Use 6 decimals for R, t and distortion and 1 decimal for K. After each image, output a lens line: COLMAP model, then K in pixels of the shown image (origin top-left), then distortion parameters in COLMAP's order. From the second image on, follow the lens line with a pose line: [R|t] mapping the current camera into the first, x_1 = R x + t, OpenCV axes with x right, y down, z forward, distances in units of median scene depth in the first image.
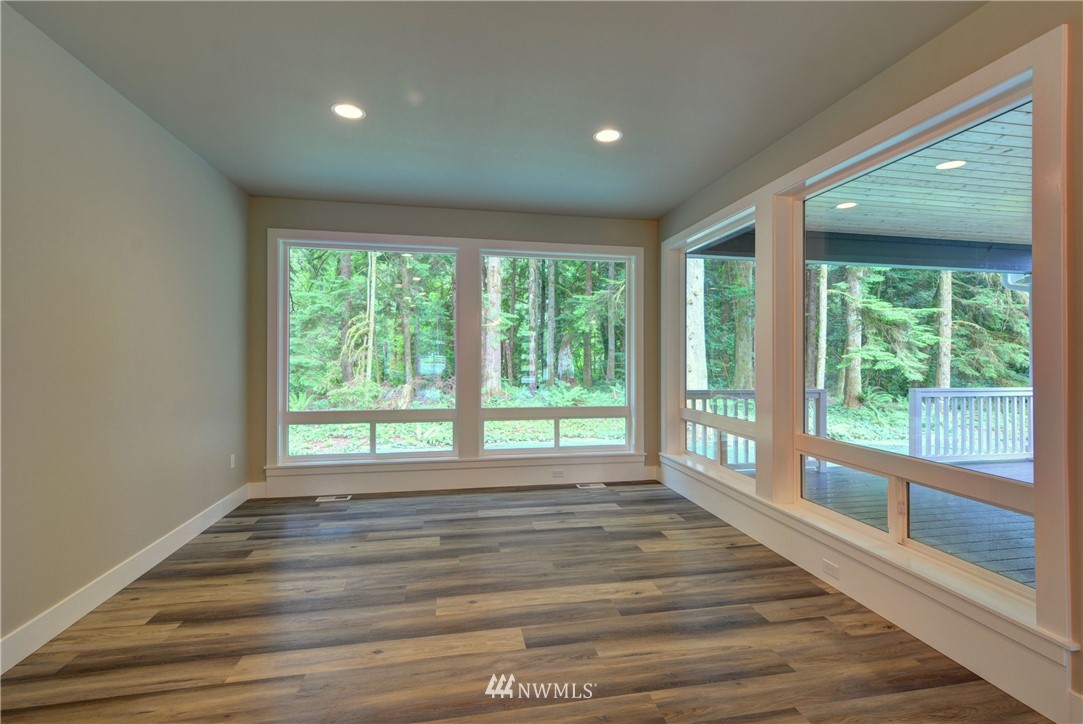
lens RADIAL K [[481.2, 0, 539.6], [0, 481.2, 356.7], [0, 0, 1]] dist [-0.002124, -0.000382]
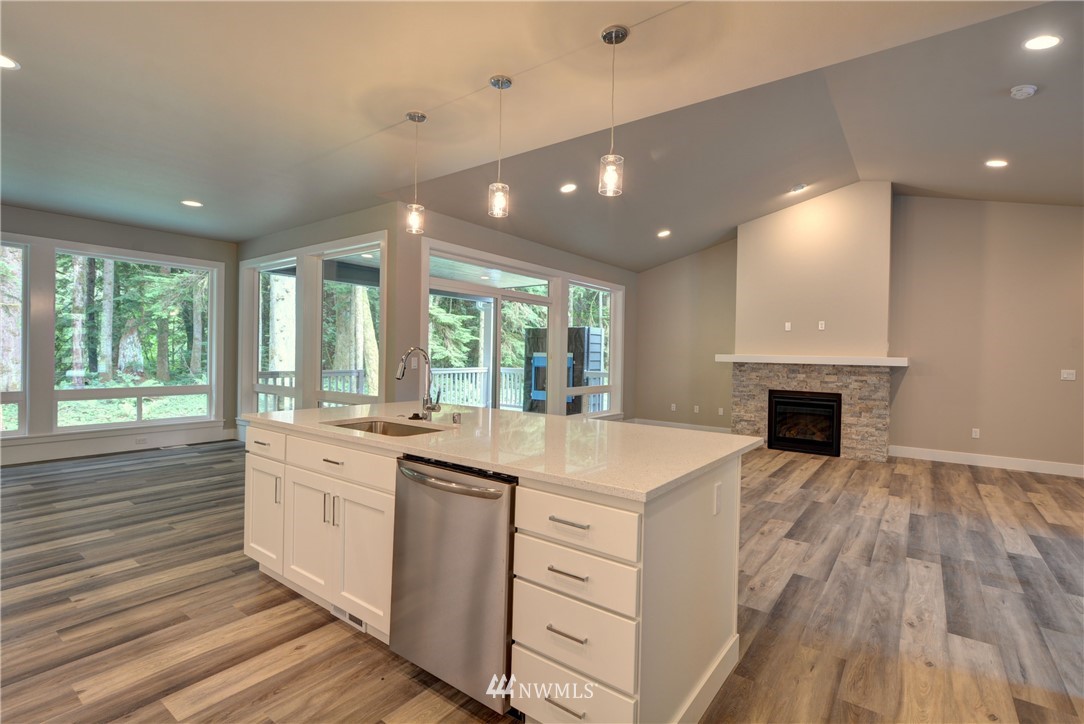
lens RADIAL K [[512.8, 0, 542.0], [0, 512.8, 354.9], [0, 0, 1]] dist [-0.000809, 0.000215]
pose [[0.739228, 0.005640, 0.673431, -0.032072], [-0.013857, 0.999881, 0.006837, 0.000880], [-0.673312, -0.014386, 0.739218, -0.239077]]
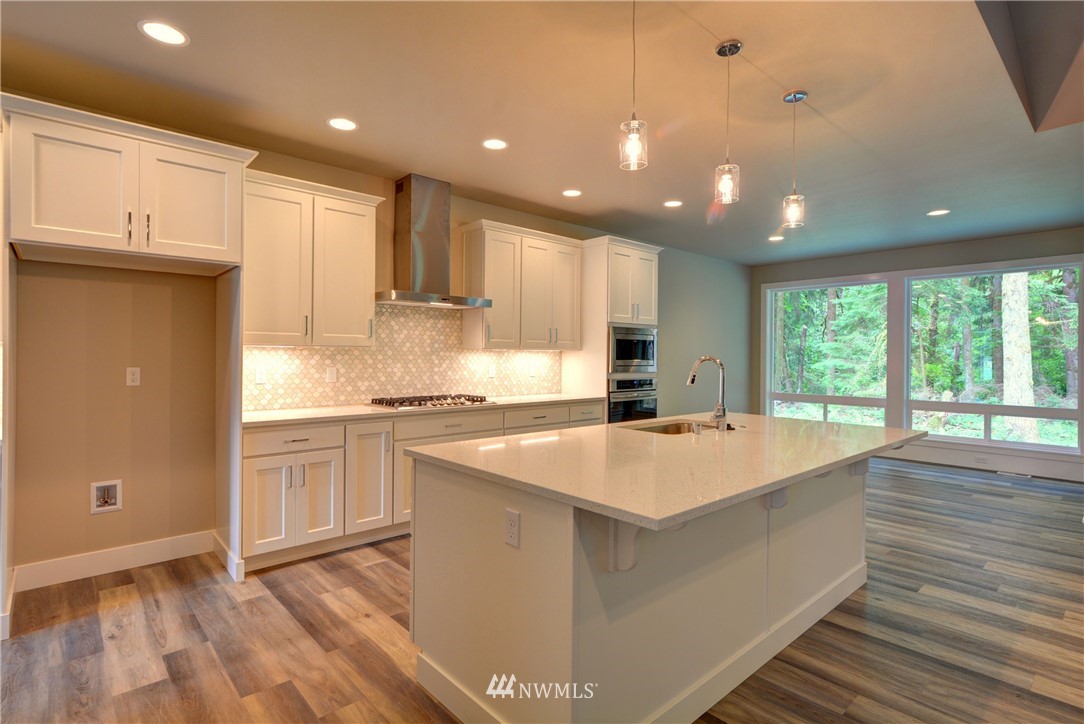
lens RADIAL K [[542.7, 0, 544.8], [0, 542.7, 354.6], [0, 0, 1]] dist [0.012562, -0.000385]
pose [[0.529243, -0.004599, -0.848458, 0.225574], [-0.005655, 0.999944, -0.008947, 0.001888], [0.848452, 0.009534, 0.529187, -0.227443]]
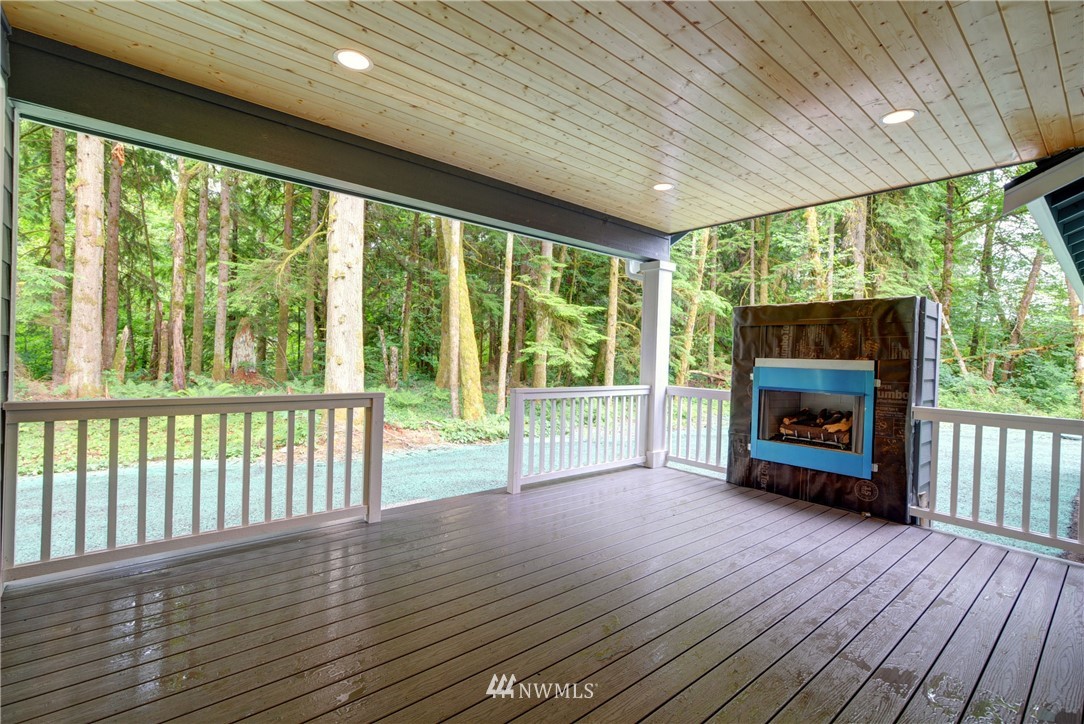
lens RADIAL K [[481.7, 0, 540.1], [0, 481.7, 356.7], [0, 0, 1]] dist [-0.002124, -0.000382]
pose [[0.873255, 0.021599, 0.486785, 0.195392], [-0.027518, 0.999609, 0.005012, 0.004492], [-0.486486, -0.017772, 0.873508, 0.142454]]
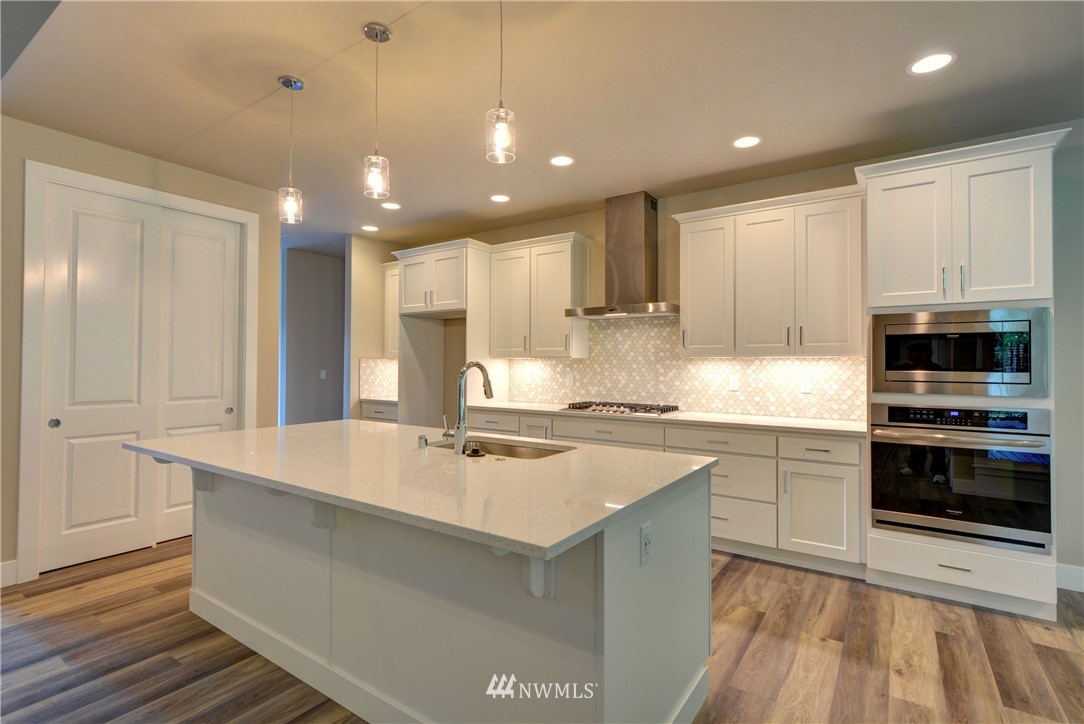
lens RADIAL K [[517.4, 0, 542.0], [0, 517.4, 362.0], [0, 0, 1]] dist [-0.005274, -0.000272]
pose [[-0.707588, -0.010682, -0.706544, 0.175942], [-0.009983, 0.999937, -0.005120, 0.000618], [0.706555, 0.003431, -0.707650, 0.086910]]
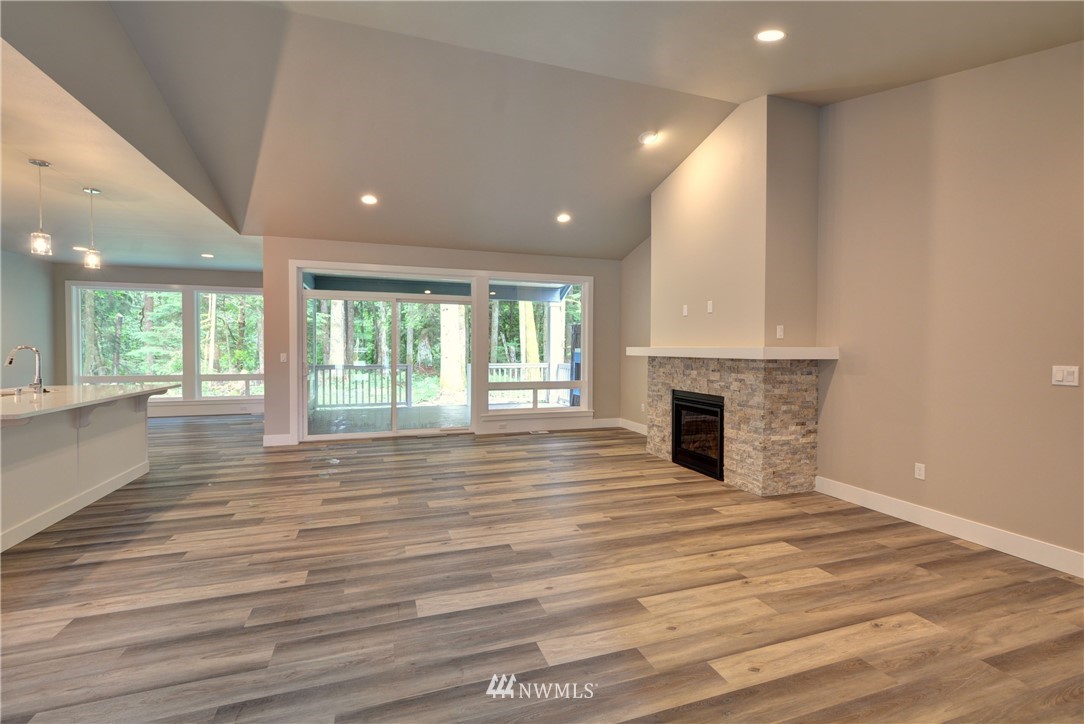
lens RADIAL K [[487.3, 0, 541.8], [0, 487.3, 358.8], [0, 0, 1]] dist [0.002779, 0.000642]
pose [[0.990294, -0.005451, 0.138878, 0.350973], [0.002339, 0.999743, 0.022566, 0.002027], [-0.138965, -0.022023, 0.990052, -0.402724]]
